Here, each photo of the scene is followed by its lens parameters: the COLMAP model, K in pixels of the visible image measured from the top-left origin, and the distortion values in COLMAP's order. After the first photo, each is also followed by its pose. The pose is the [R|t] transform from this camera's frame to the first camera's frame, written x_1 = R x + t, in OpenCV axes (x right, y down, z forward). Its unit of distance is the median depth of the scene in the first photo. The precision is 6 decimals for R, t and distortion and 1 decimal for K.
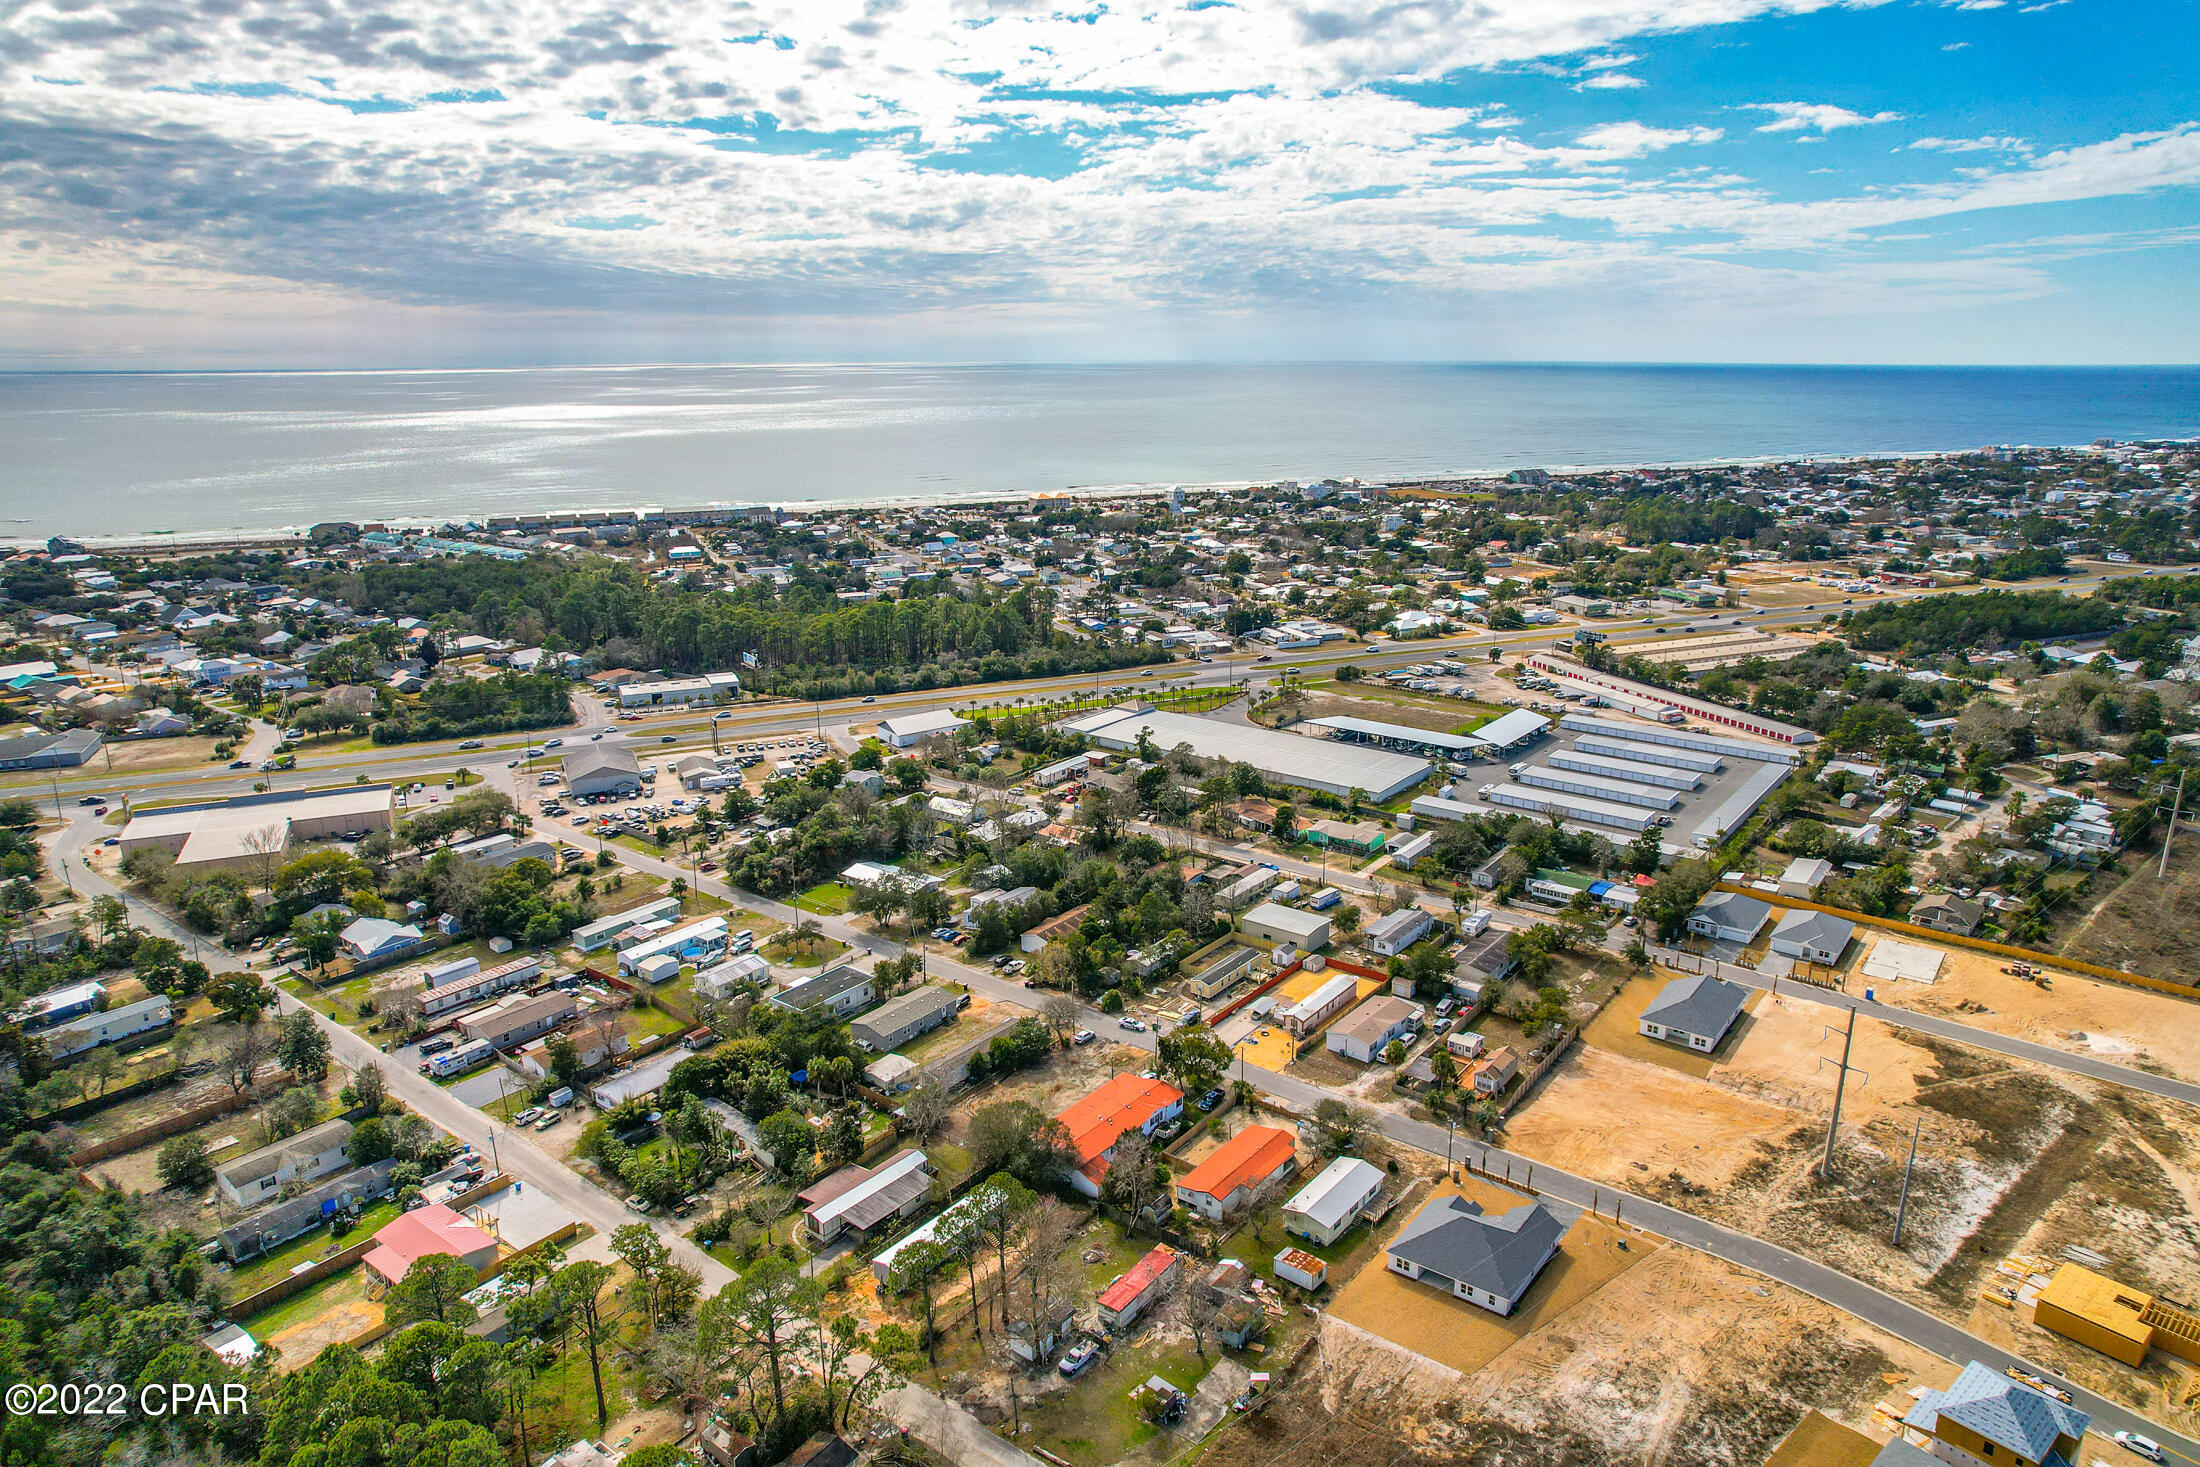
lens RADIAL K [[1432.6, 0, 1091.9], [0, 1432.6, 737.8], [0, 0, 1]] dist [-0.071074, 0.067788]
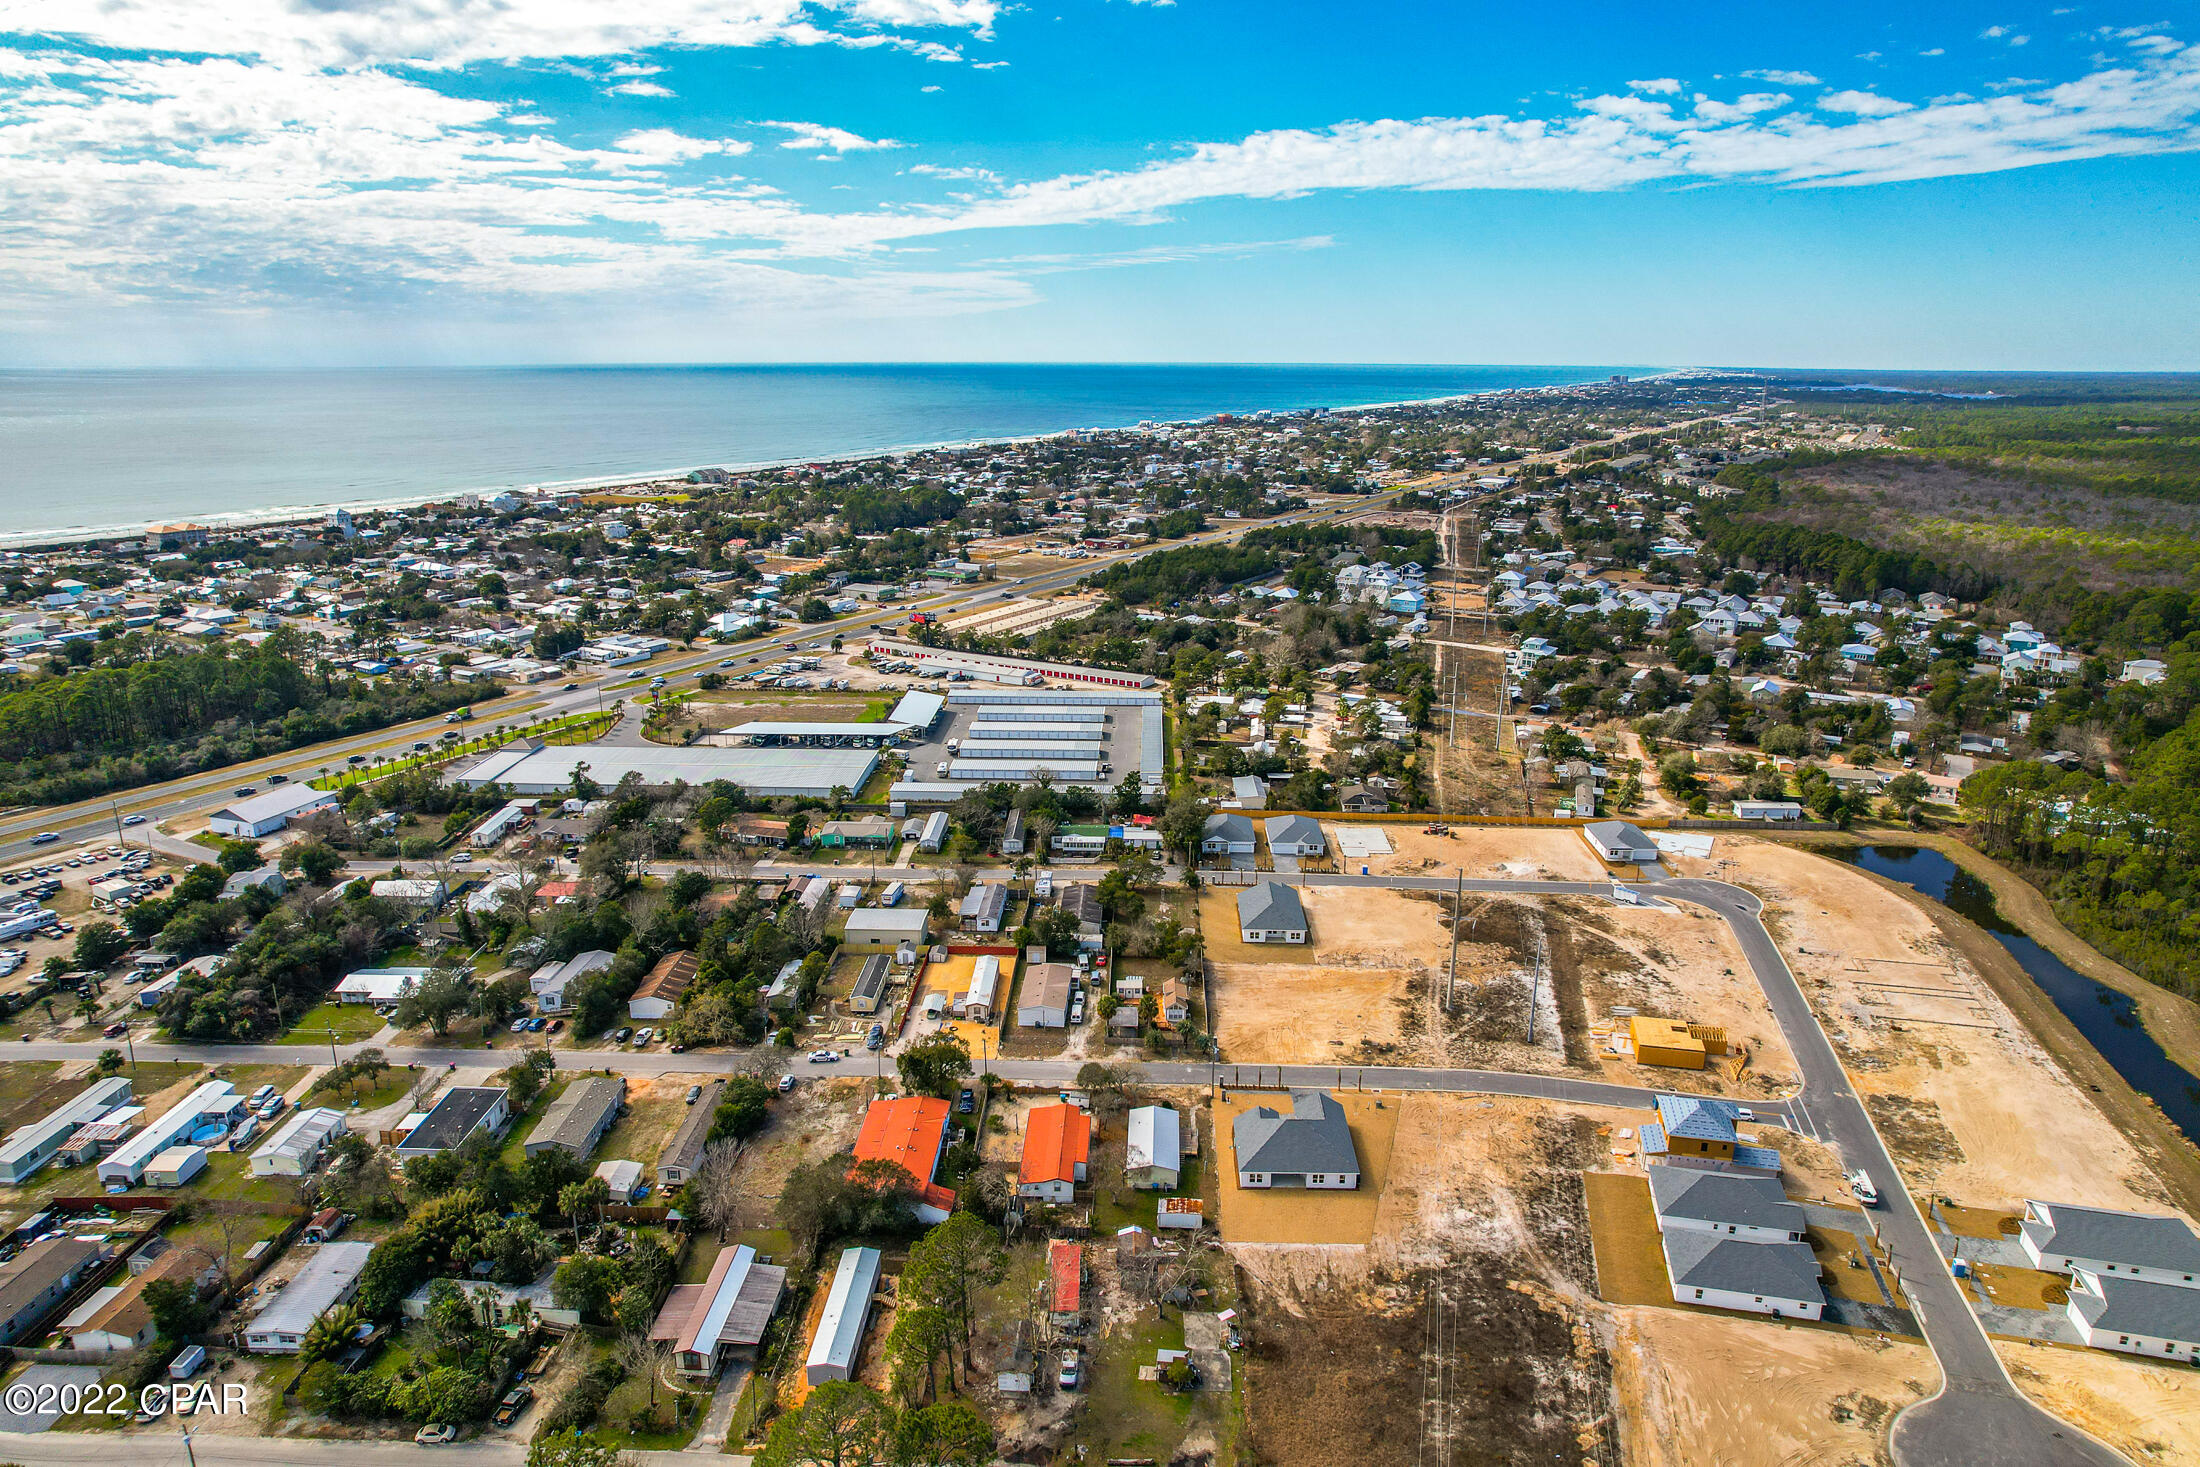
lens RADIAL K [[1432.6, 0, 1091.9], [0, 1432.6, 737.8], [0, 0, 1]] dist [-0.071074, 0.067788]
pose [[0.807632, -0.149095, 0.570527, -0.216012], [0.150057, 0.987622, 0.045674, -0.015858], [-0.570275, 0.048724, 0.820008, 0.073080]]
